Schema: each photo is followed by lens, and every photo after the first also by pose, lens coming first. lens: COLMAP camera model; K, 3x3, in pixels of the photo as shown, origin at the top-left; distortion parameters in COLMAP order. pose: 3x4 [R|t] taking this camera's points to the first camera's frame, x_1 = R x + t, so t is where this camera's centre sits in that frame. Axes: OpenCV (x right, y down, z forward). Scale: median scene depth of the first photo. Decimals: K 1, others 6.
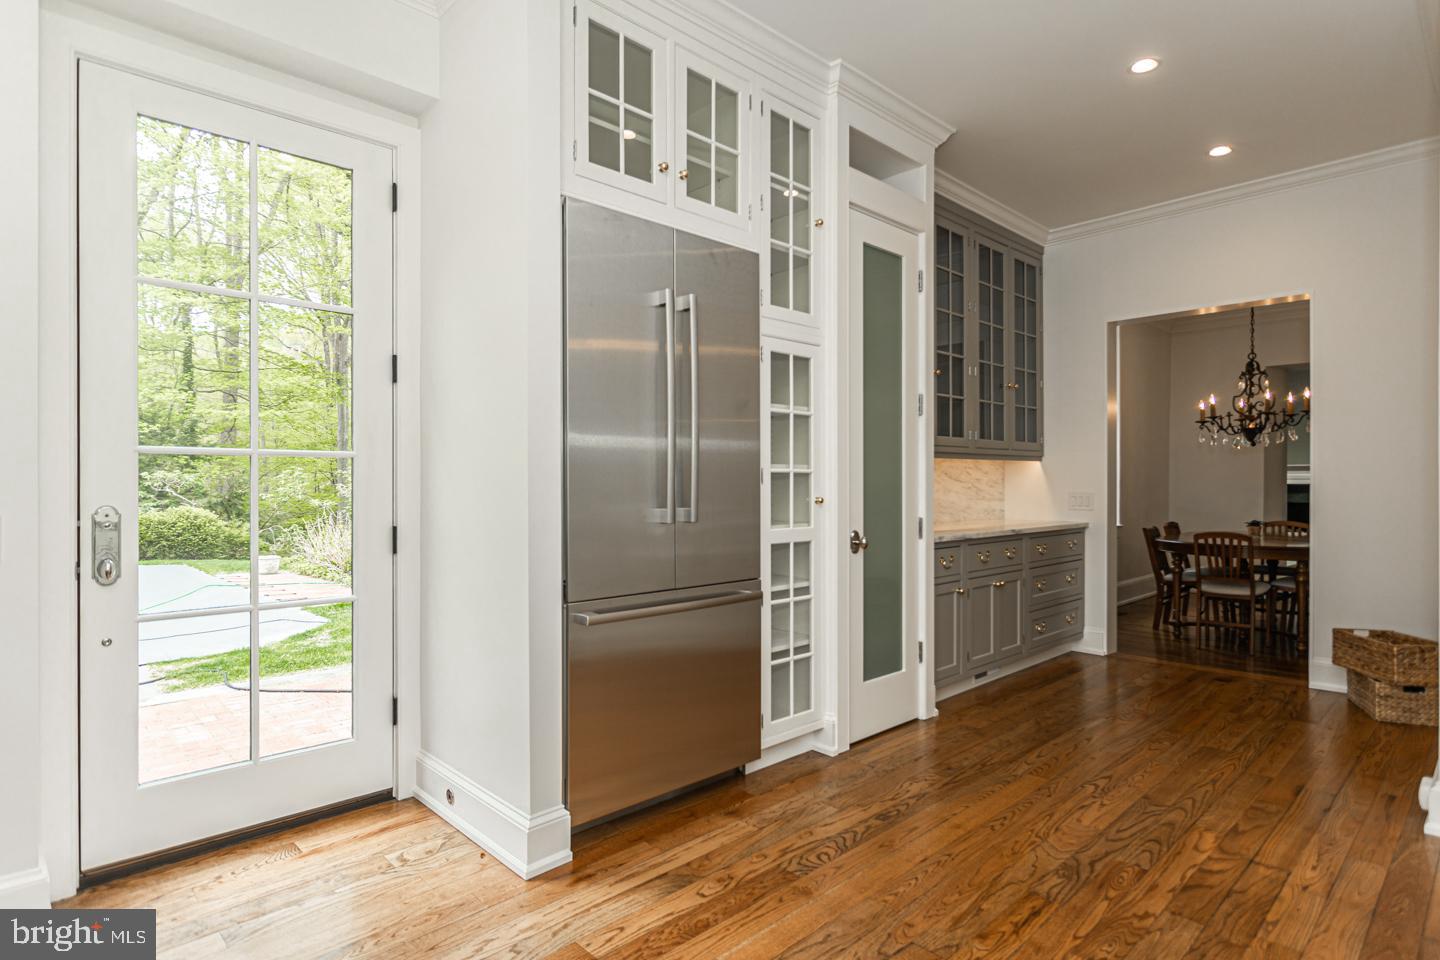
lens RADIAL K [[781.1, 0, 709.9], [0, 781.1, 480.4], [0, 0, 1]] dist [-0.002139, 0.001401]
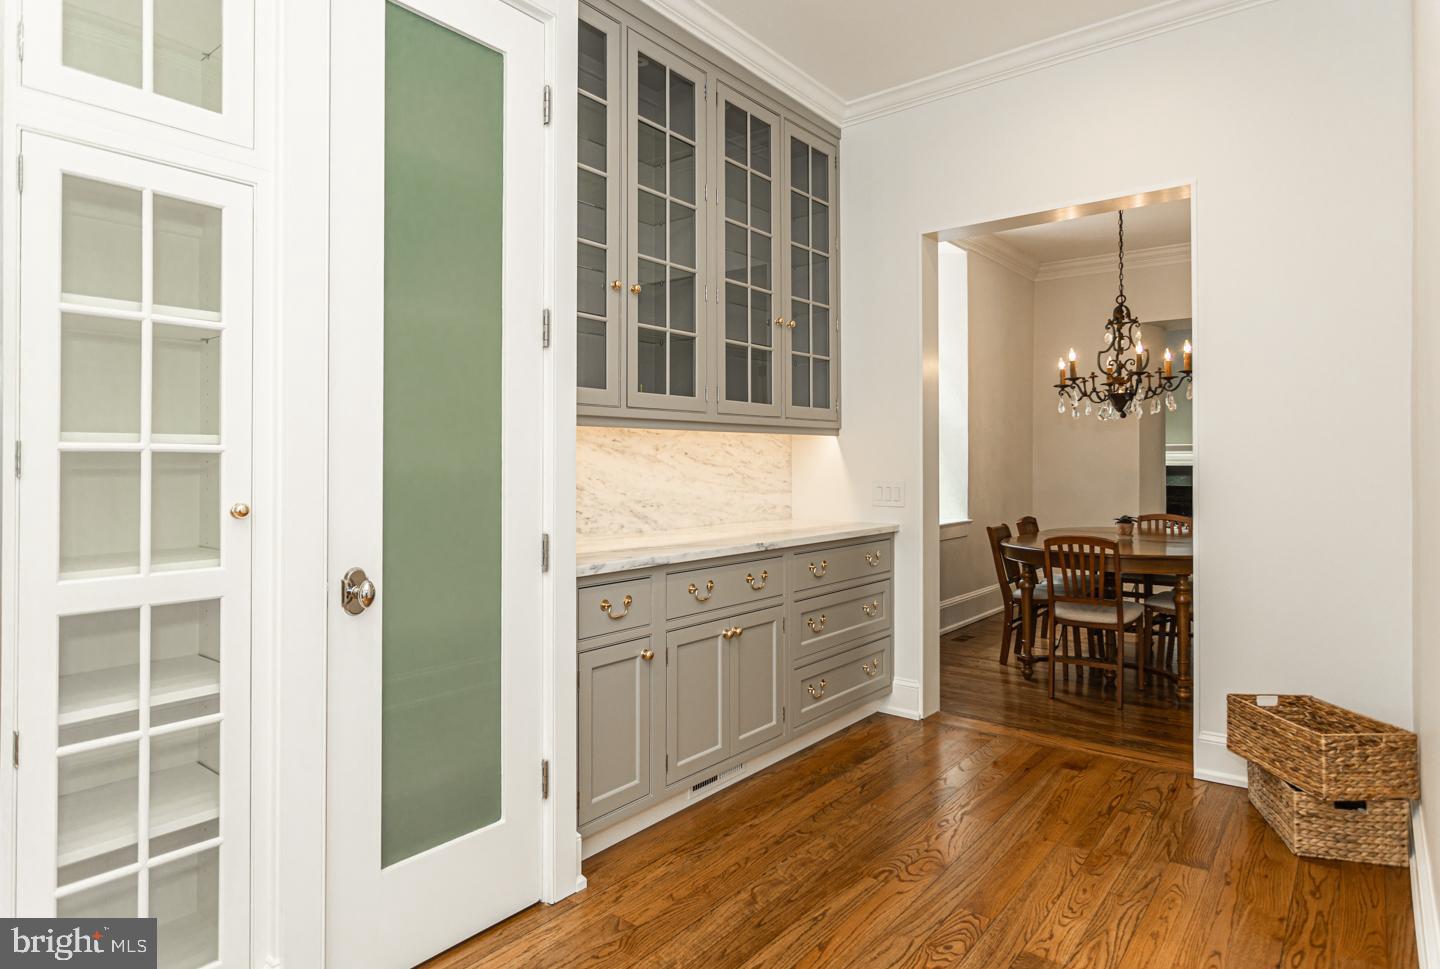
lens RADIAL K [[821.6, 0, 719.4], [0, 821.6, 450.7], [0, 0, 1]] dist [0.000885, -0.000068]
pose [[0.990834, 0.001440, 0.135075, 0.358087], [0.000202, 0.999926, -0.012141, -0.004220], [-0.135083, 0.012057, 0.990761, 0.470358]]
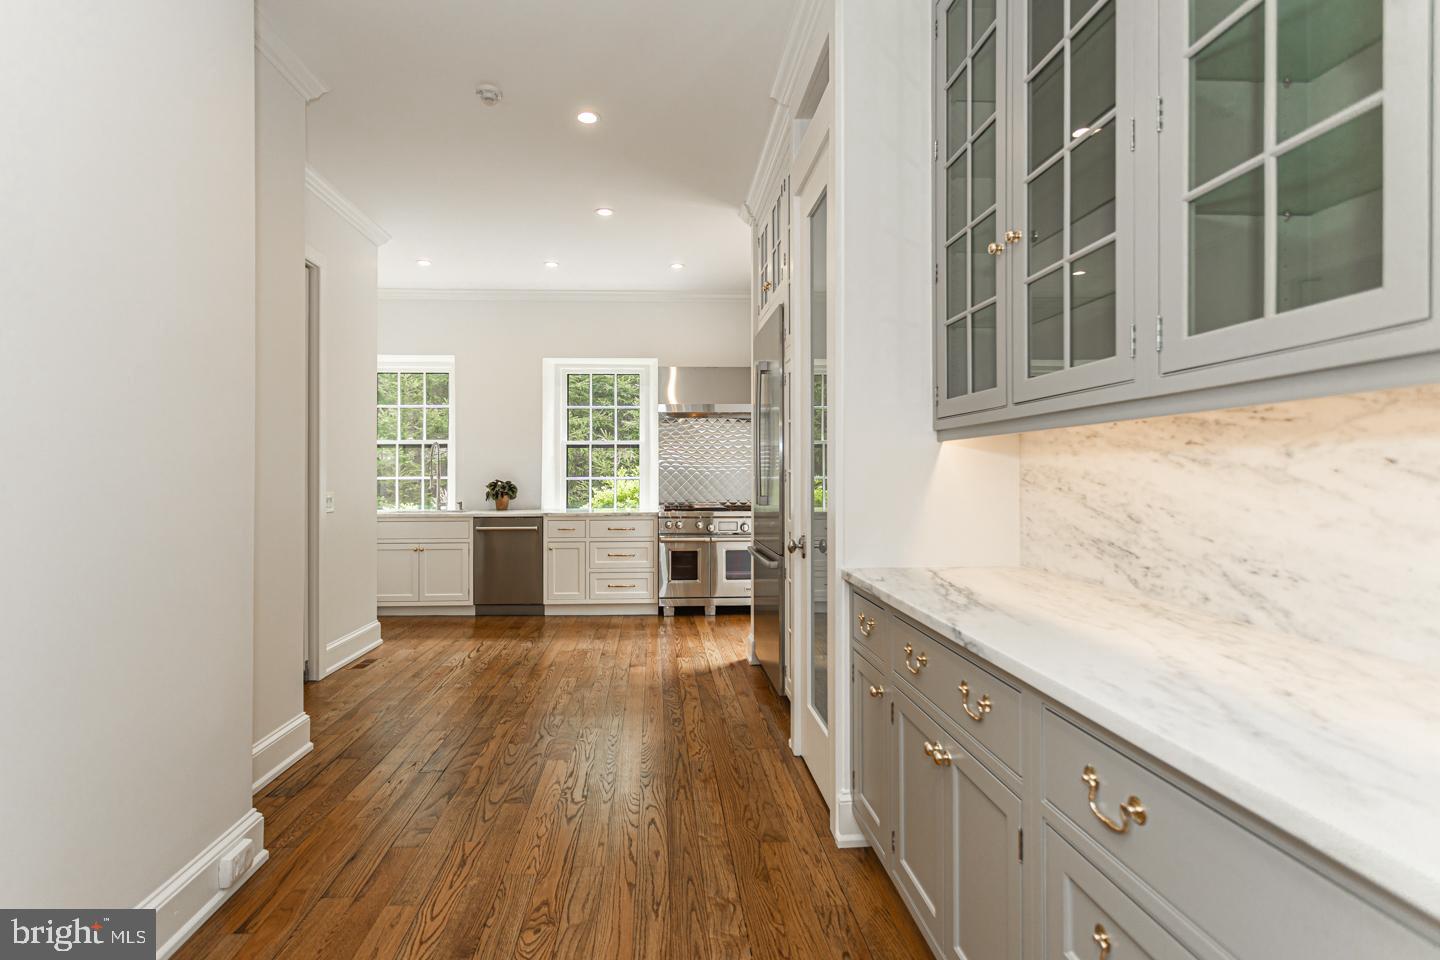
lens RADIAL K [[688.5, 0, 678.0], [0, 688.5, 454.5], [0, 0, 1]] dist [0.001365, 0.000212]
pose [[-0.664200, -0.015860, -0.747387, 0.944150], [0.006599, 0.999612, -0.027077, -0.010071], [0.747526, -0.022916, -0.663837, 1.500155]]
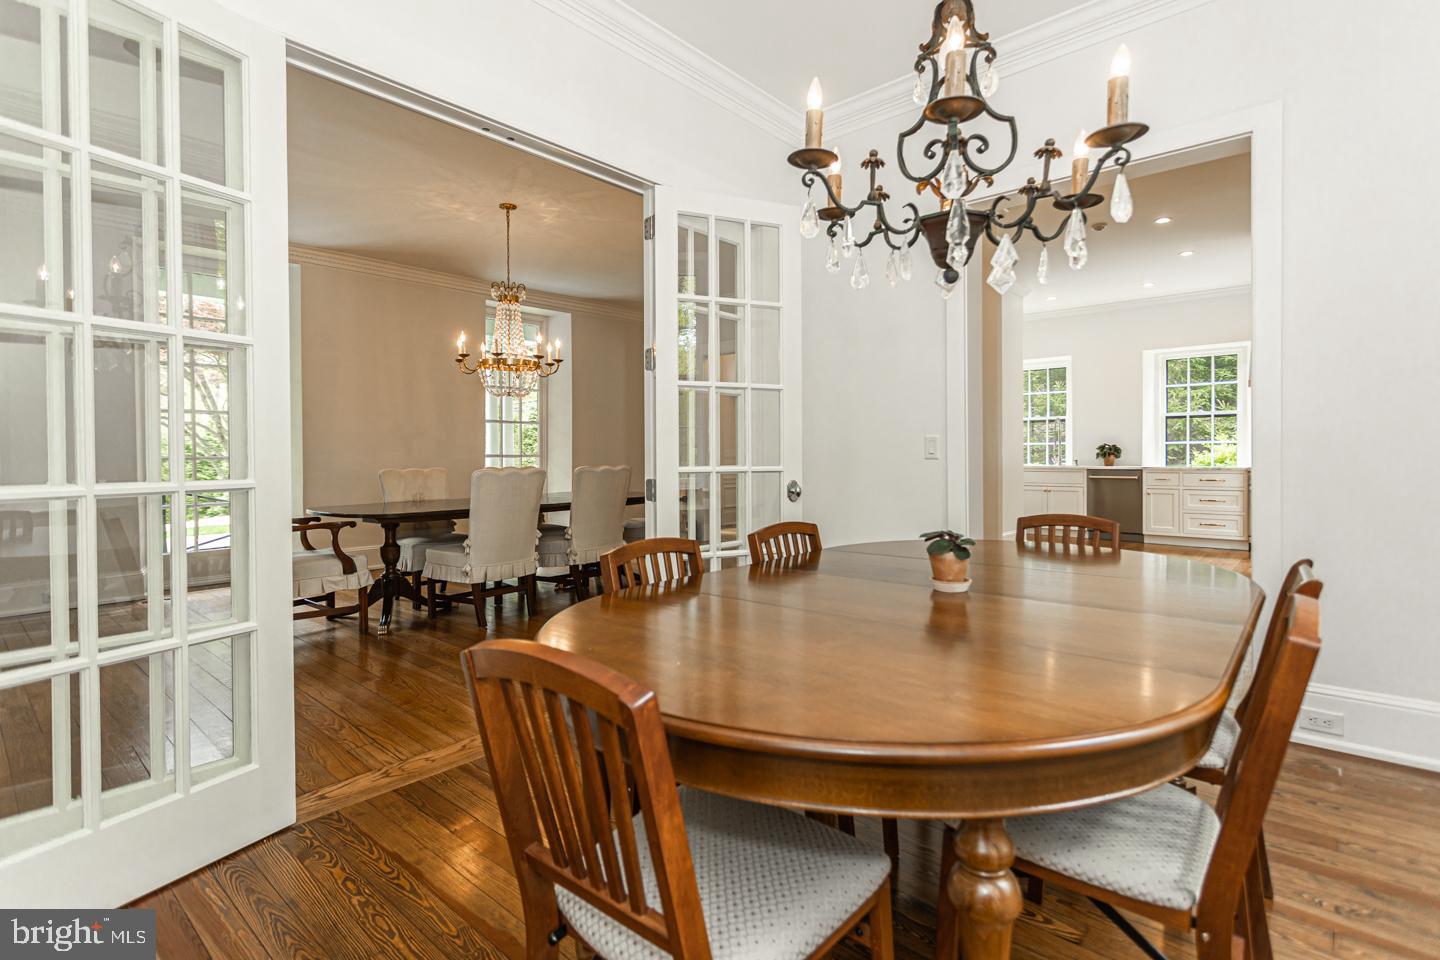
lens RADIAL K [[705.7, 0, 731.8], [0, 705.7, 474.9], [0, 0, 1]] dist [0.004309, 0.000639]
pose [[-0.995251, 0.007335, -0.097064, 1.508459], [0.005160, 0.999730, 0.022643, 0.055456], [0.097204, 0.022034, -0.995021, 2.369290]]
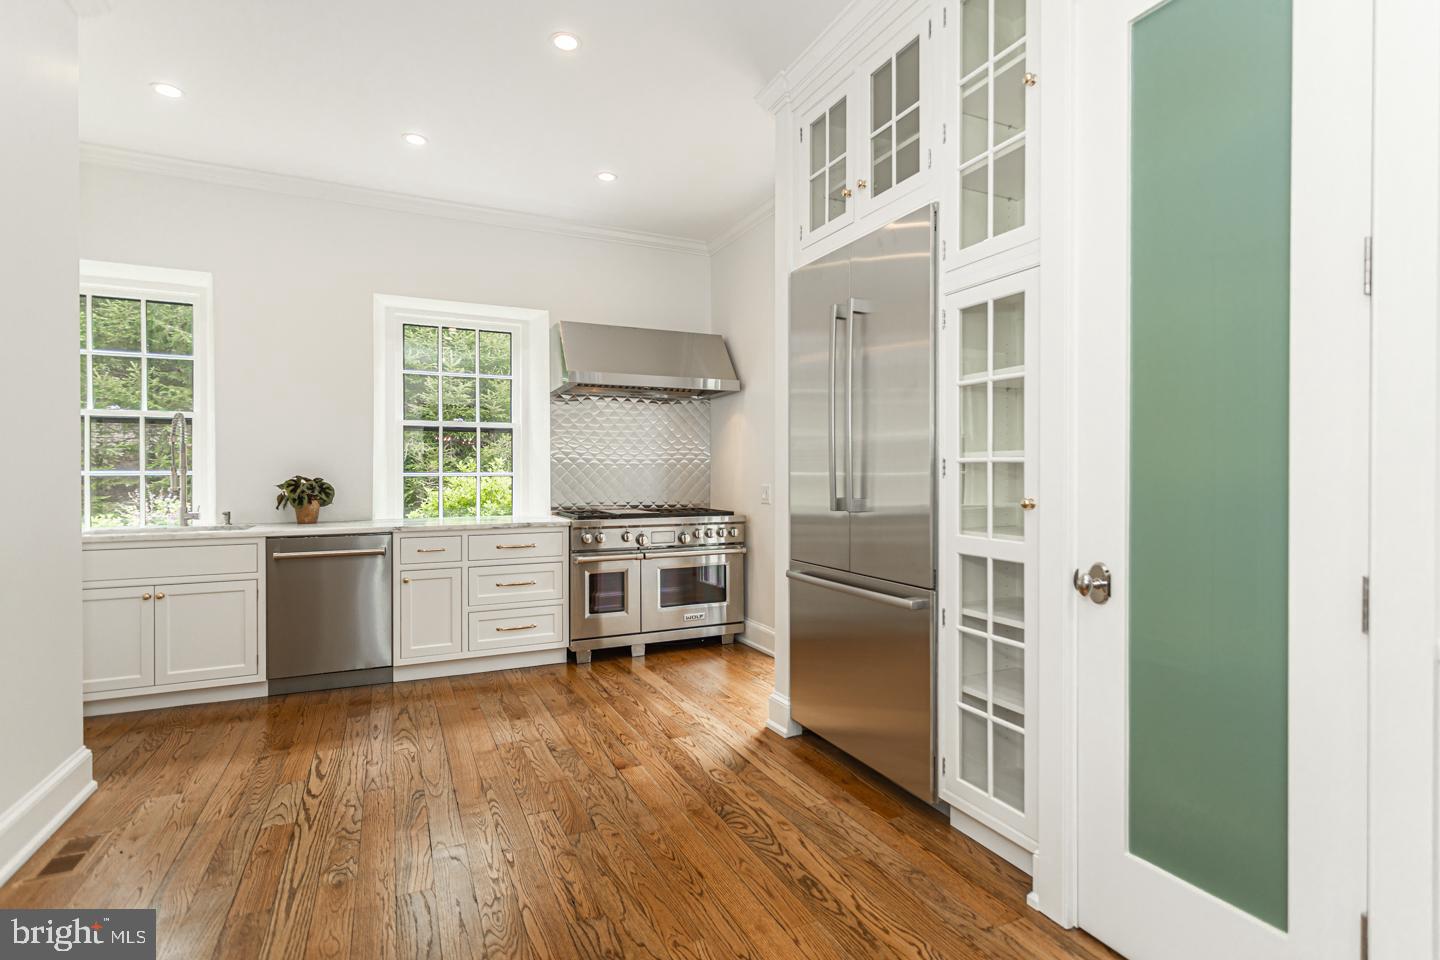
lens RADIAL K [[686.5, 0, 720.3], [0, 686.5, 469.8], [0, 0, 1]] dist [0.003233, 0.000505]
pose [[-0.309141, -0.000192, -0.951016, 0.769363], [0.002402, 0.999997, -0.000982, -0.002745], [0.951013, -0.002588, -0.309139, 0.930517]]
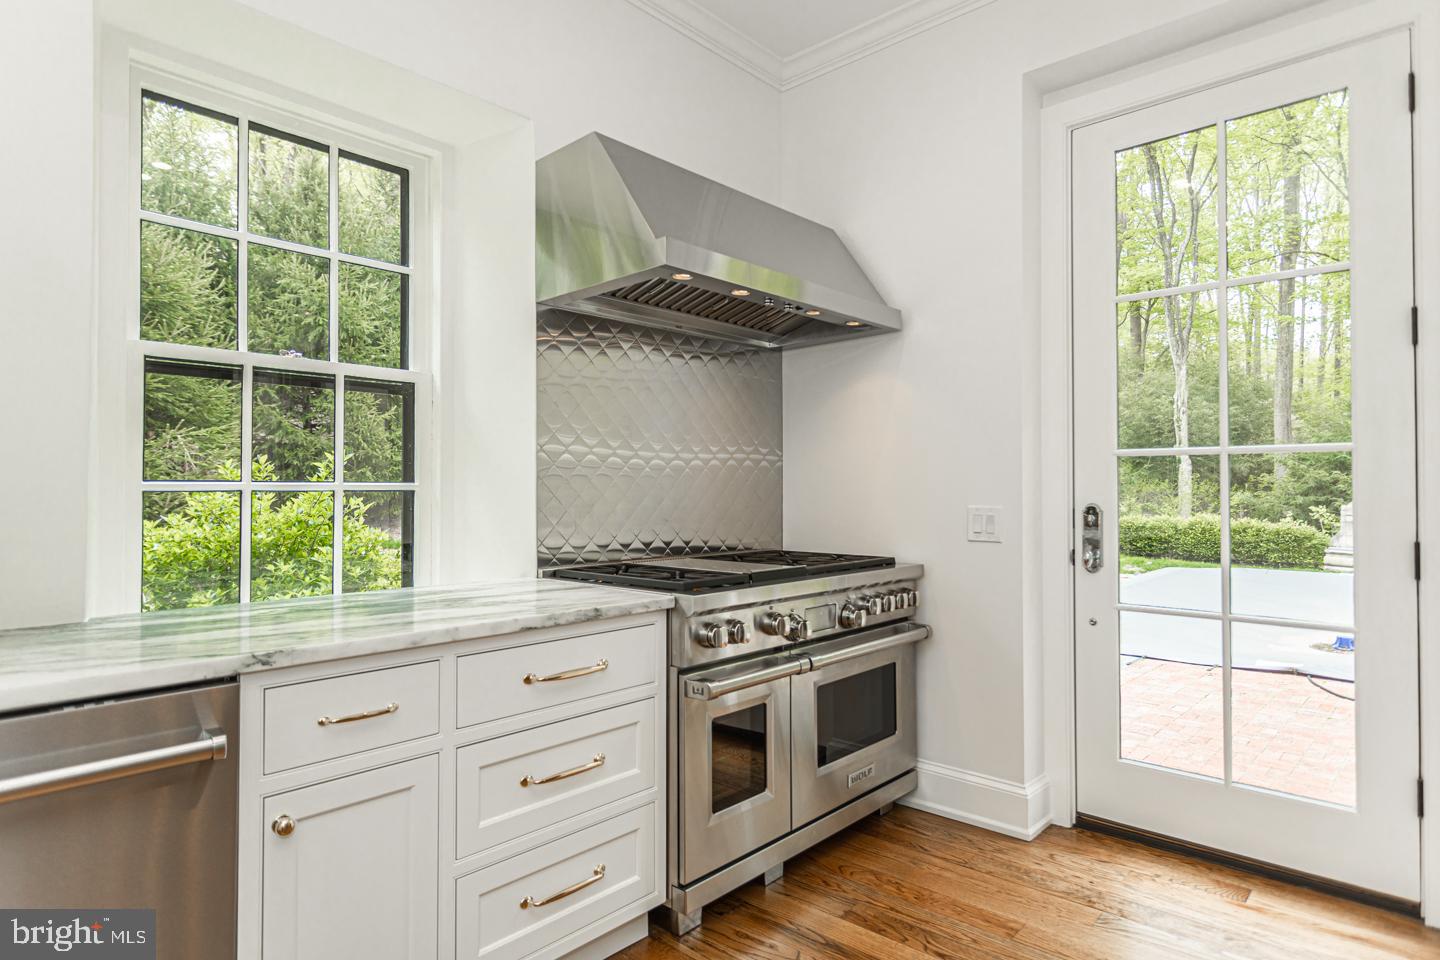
lens RADIAL K [[794.6, 0, 719.4], [0, 794.6, 476.6], [0, 0, 1]] dist [0.004980, -0.000663]
pose [[0.064614, -0.017385, -0.997759, 0.253764], [0.001971, 0.999849, -0.017294, 0.008478], [0.997908, -0.000849, 0.064639, 0.259041]]
